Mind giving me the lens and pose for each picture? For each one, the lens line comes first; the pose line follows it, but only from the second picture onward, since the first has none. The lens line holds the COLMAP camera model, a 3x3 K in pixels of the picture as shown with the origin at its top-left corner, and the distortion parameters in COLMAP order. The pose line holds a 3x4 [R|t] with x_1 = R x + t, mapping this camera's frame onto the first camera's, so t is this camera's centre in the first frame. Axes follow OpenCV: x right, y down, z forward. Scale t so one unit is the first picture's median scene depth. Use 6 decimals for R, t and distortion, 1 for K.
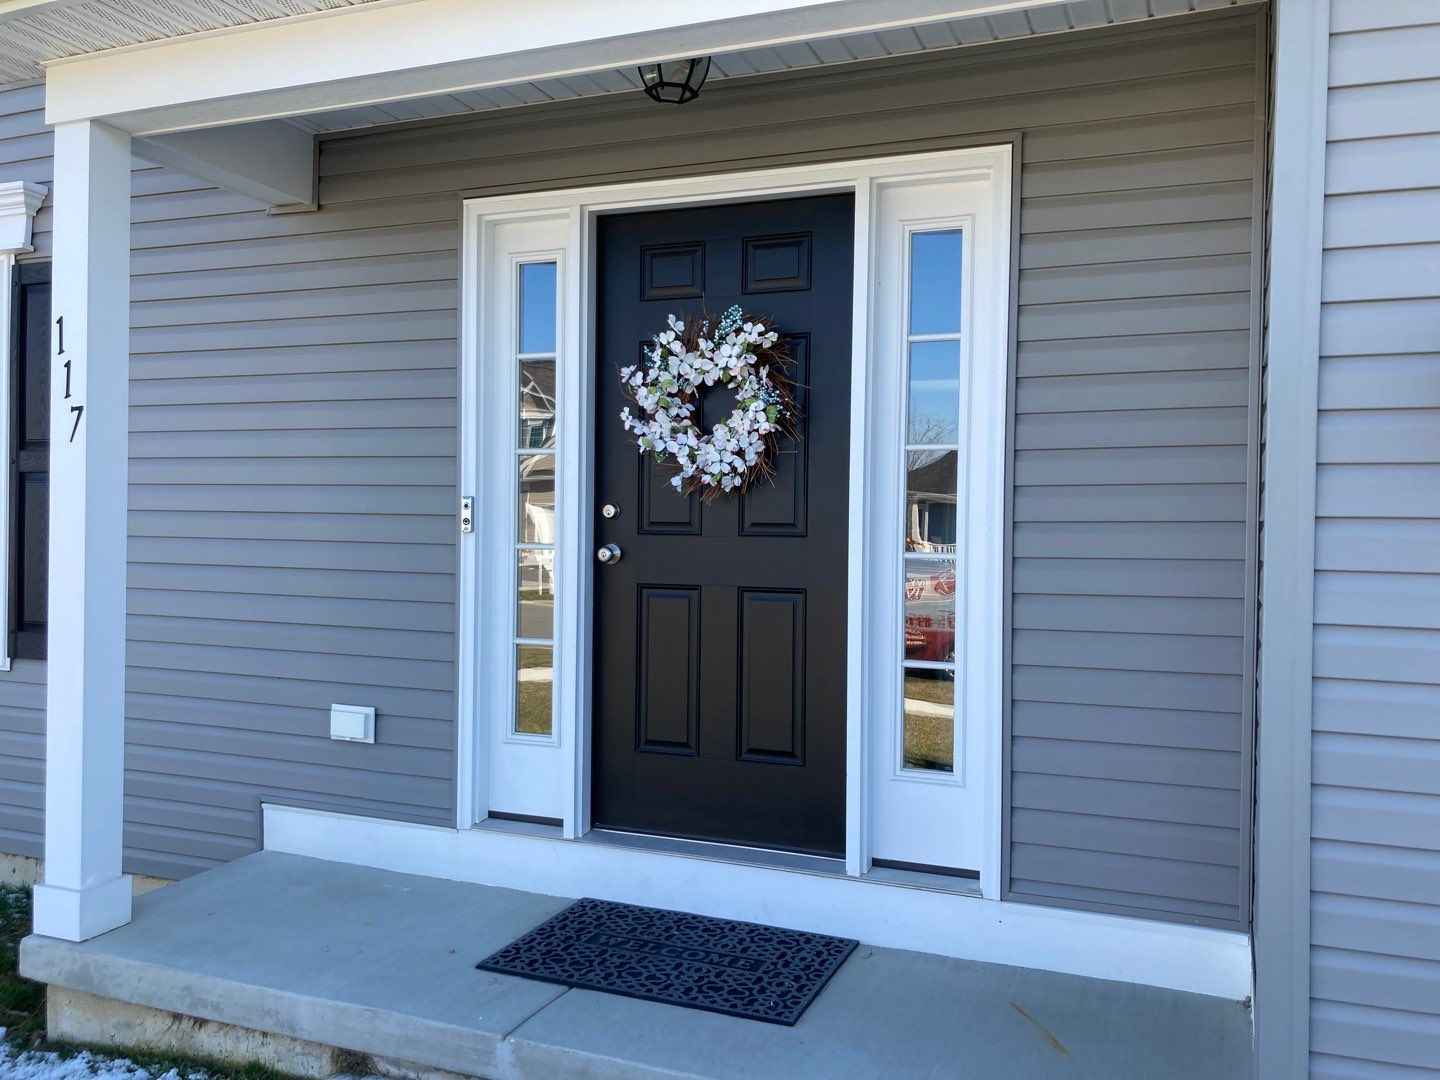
lens RADIAL K [[1175.3, 0, 723.0], [0, 1175.3, 543.7], [0, 0, 1]] dist [0.057829, -0.059170]
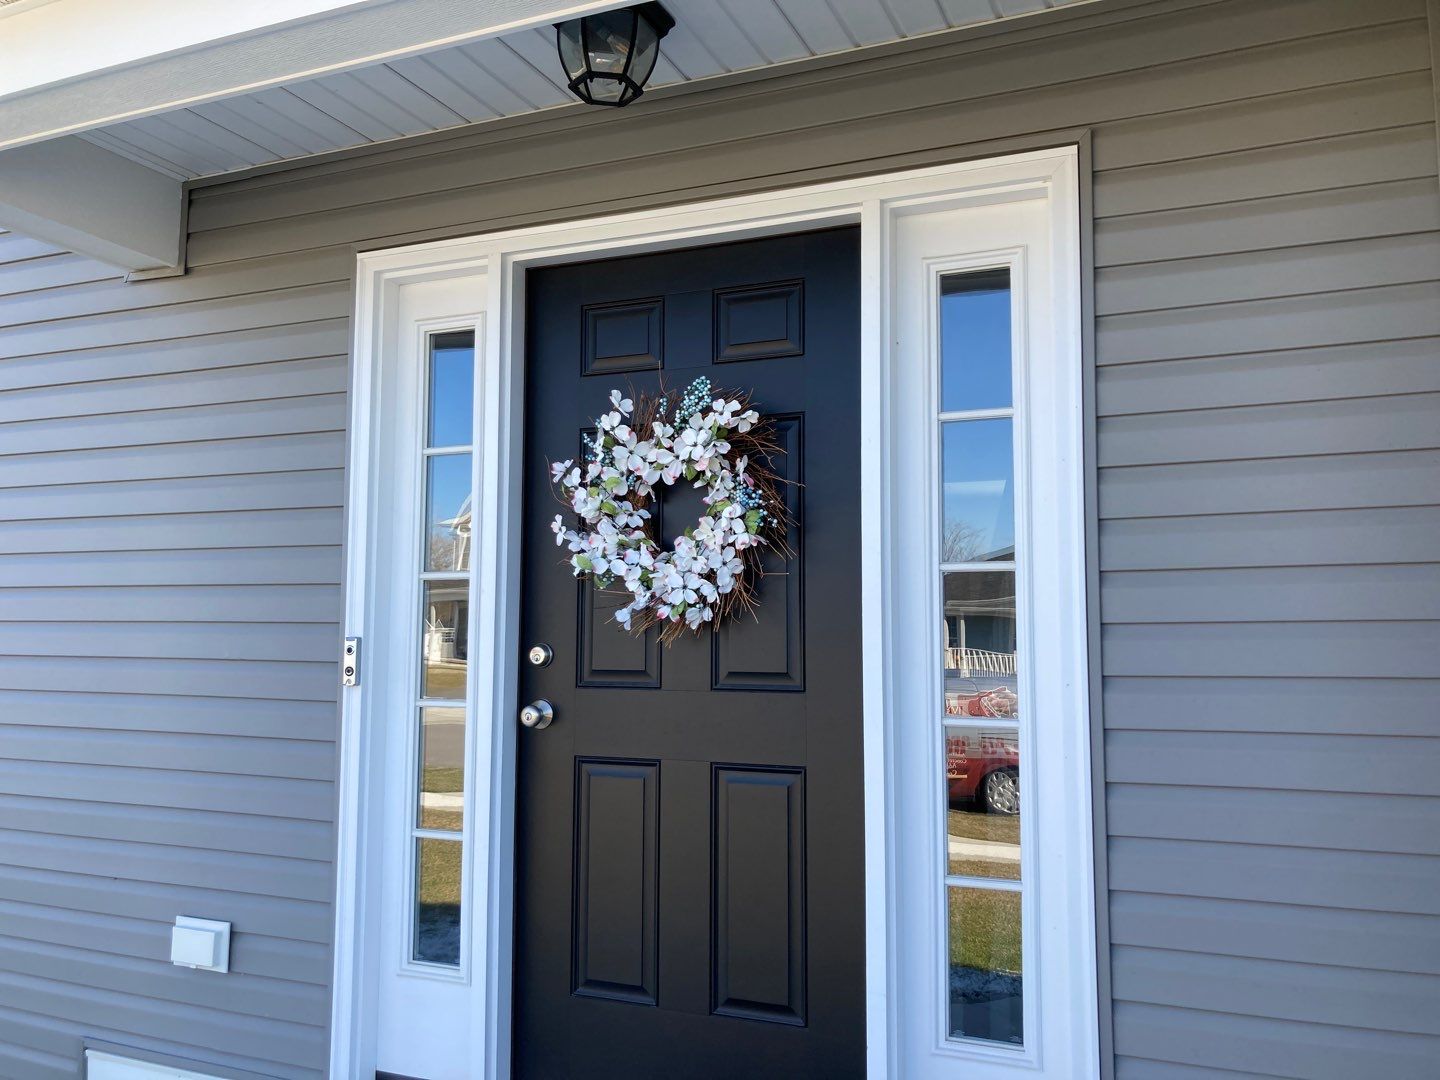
lens RADIAL K [[1175.3, 0, 720.1], [0, 1175.3, 529.1], [0, 0, 1]] dist [0.057829, -0.059170]
pose [[0.999575, -0.010318, -0.027273, 0.039448], [0.007353, 0.994268, -0.106663, -0.027831], [0.028217, 0.106417, 0.993921, 0.268723]]
